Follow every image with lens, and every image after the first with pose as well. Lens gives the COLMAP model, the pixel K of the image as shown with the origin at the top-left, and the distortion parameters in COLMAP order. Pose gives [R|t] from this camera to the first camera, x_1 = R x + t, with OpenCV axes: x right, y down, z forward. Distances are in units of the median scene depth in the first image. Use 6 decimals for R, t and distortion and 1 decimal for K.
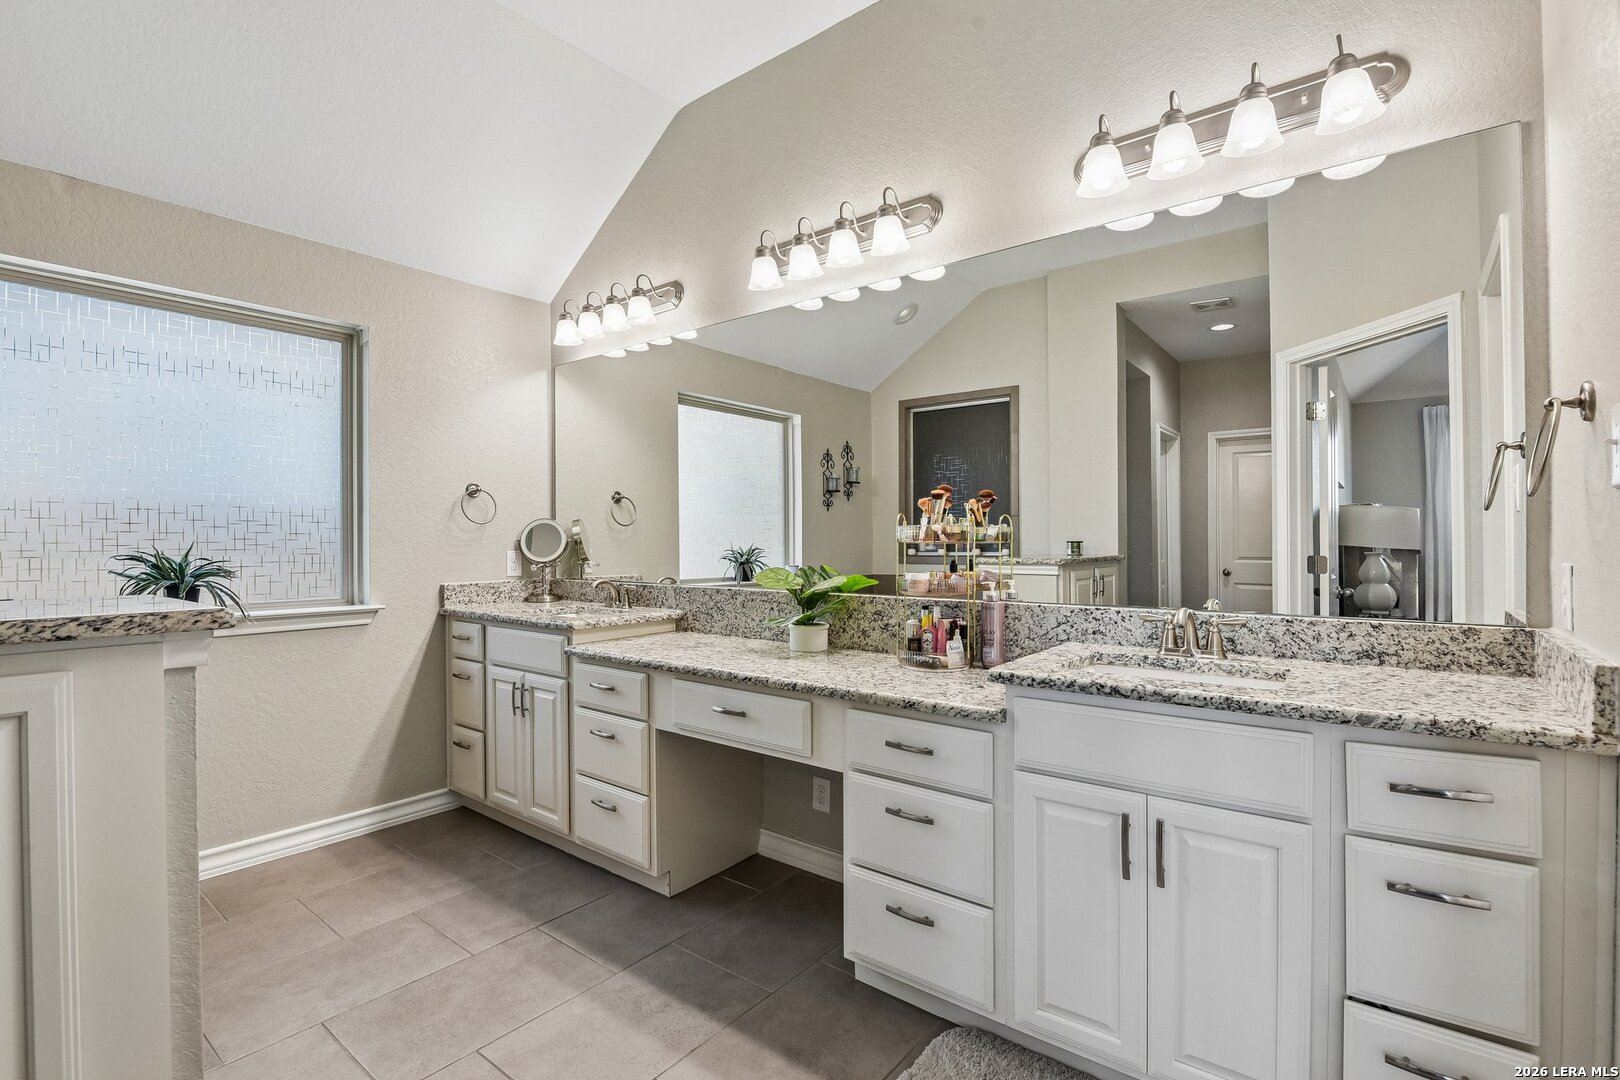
lens RADIAL K [[745.9, 0, 805.6], [0, 745.9, 545.1], [0, 0, 1]] dist [-0.011453, -0.006092]
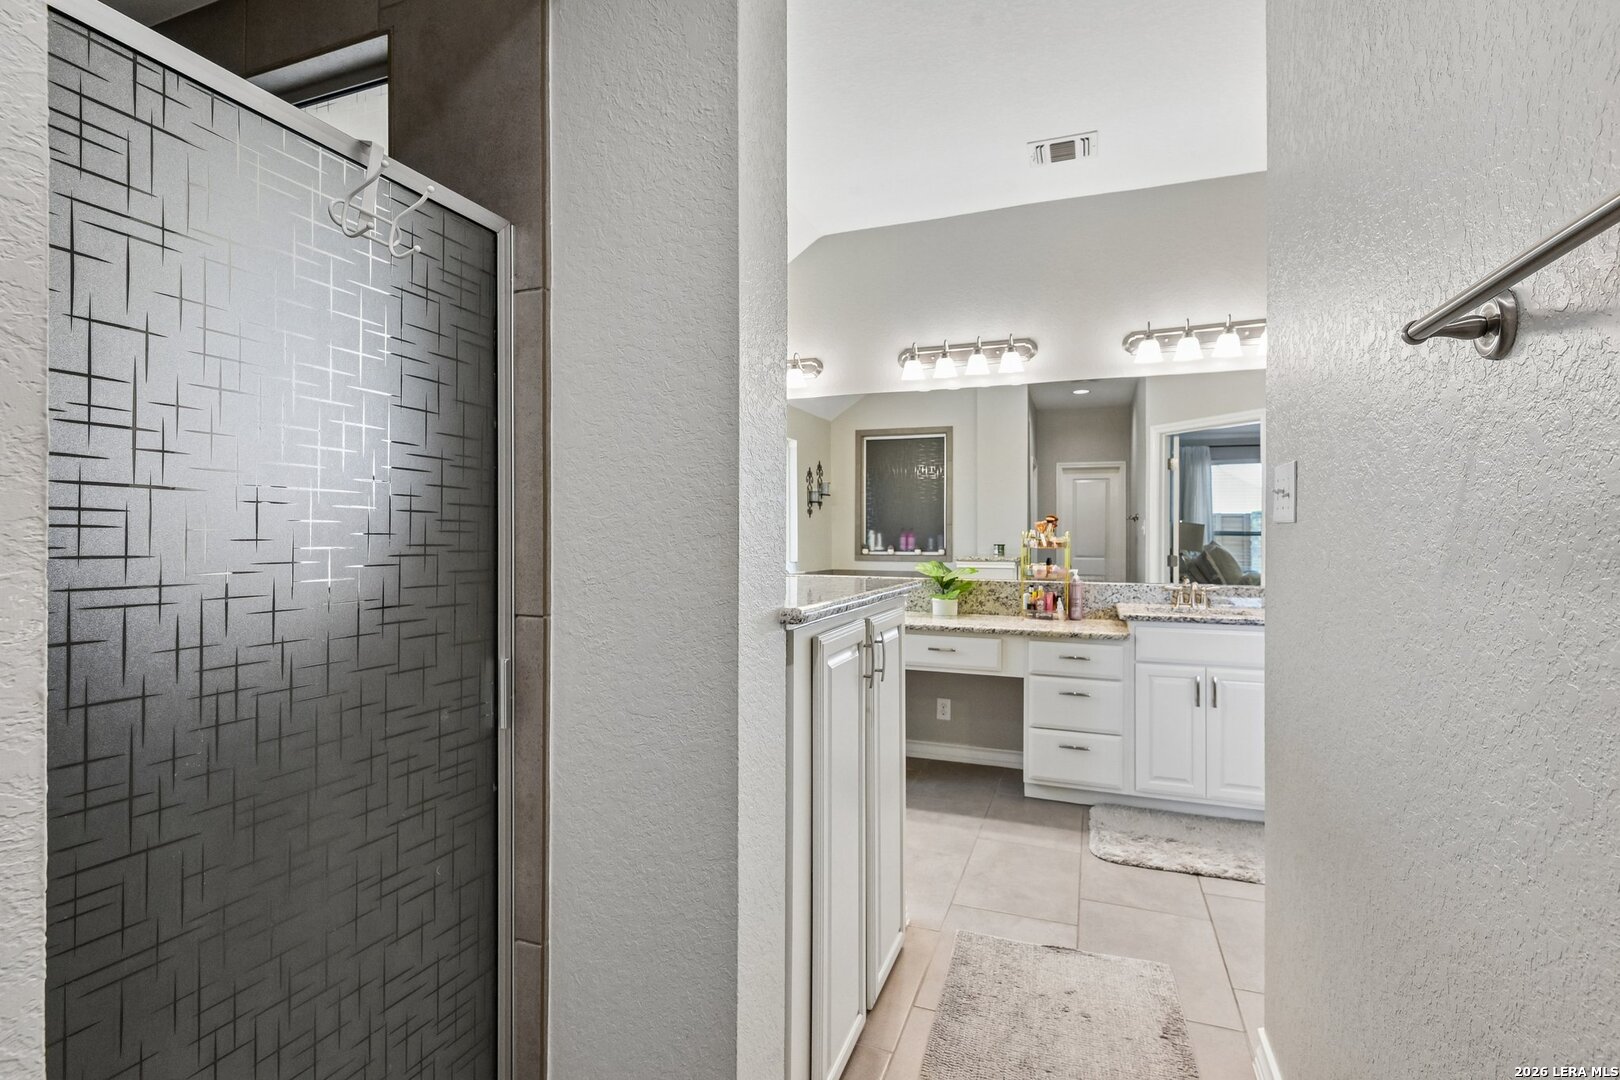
lens RADIAL K [[768.3, 0, 792.3], [0, 768.3, 538.7], [0, 0, 1]] dist [-0.011578, -0.005313]
pose [[0.954476, 0.009988, 0.298120, -0.675503], [-0.009397, 0.999950, -0.003415, -0.009847], [-0.298139, 0.000458, 0.954522, -0.383302]]
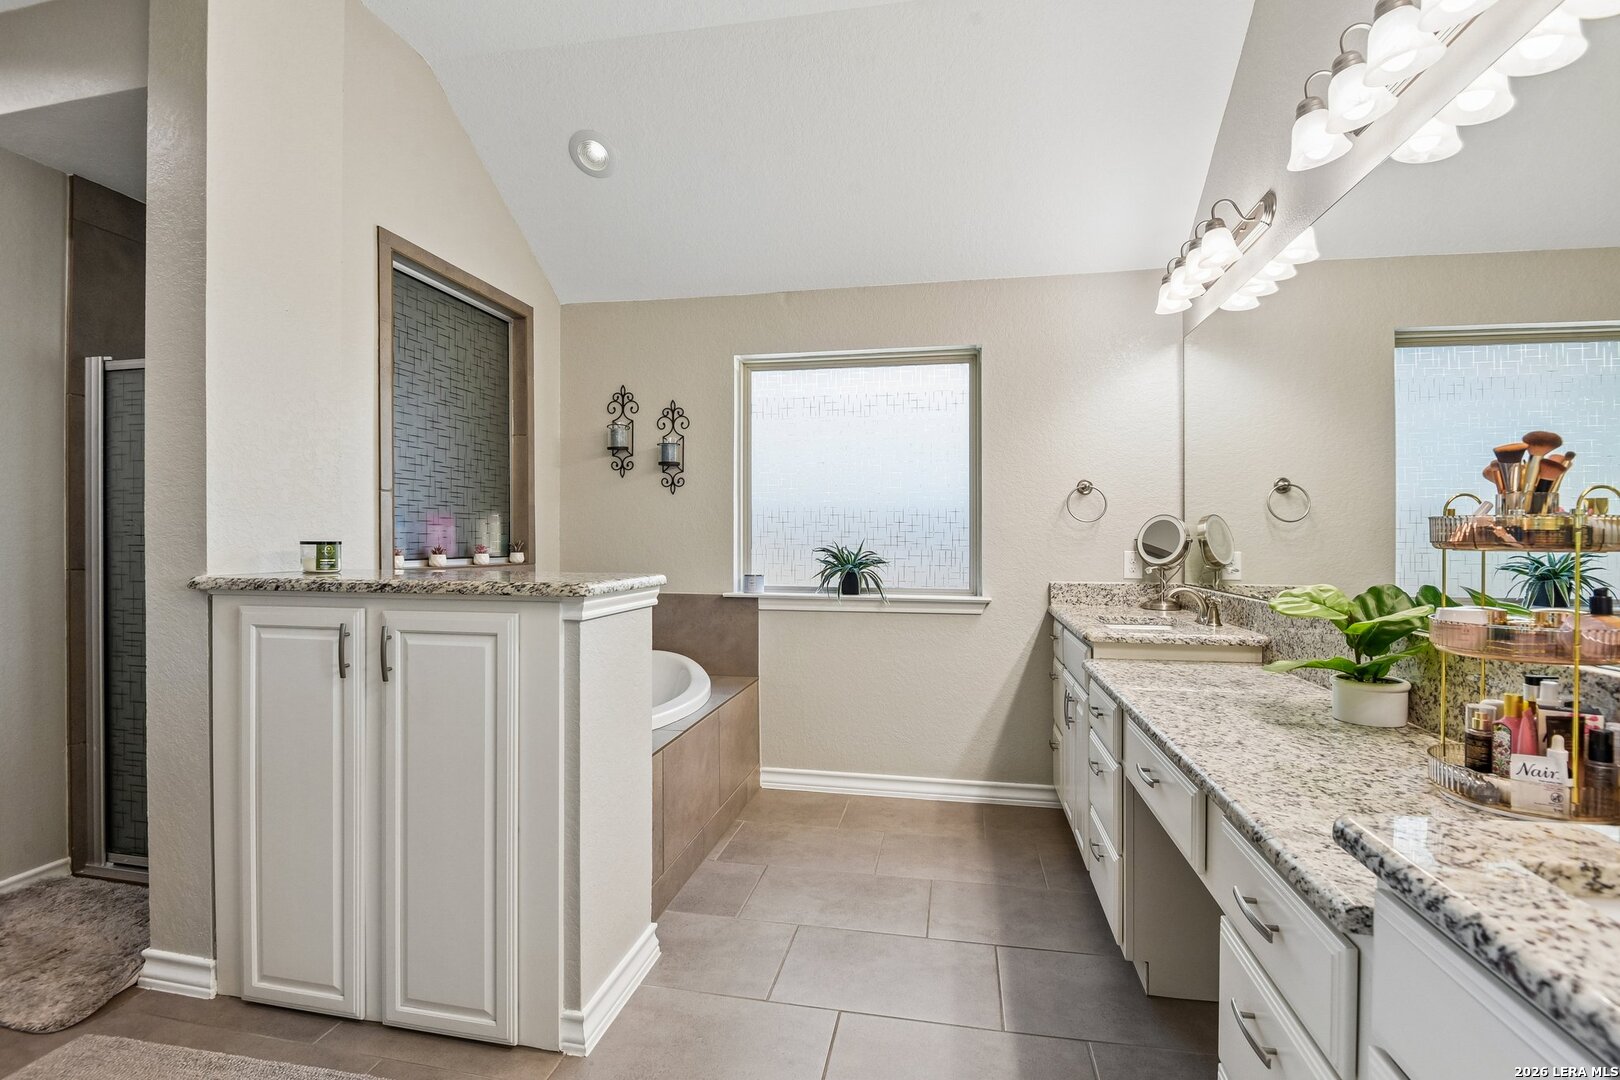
lens RADIAL K [[745.9, 0, 800.7], [0, 745.9, 547.9], [0, 0, 1]] dist [-0.011453, -0.006092]
pose [[0.462586, 0.017024, -0.886411, 0.289954], [-0.011473, 0.999847, 0.013215, -0.004314], [0.886500, 0.004057, 0.462711, 0.269529]]
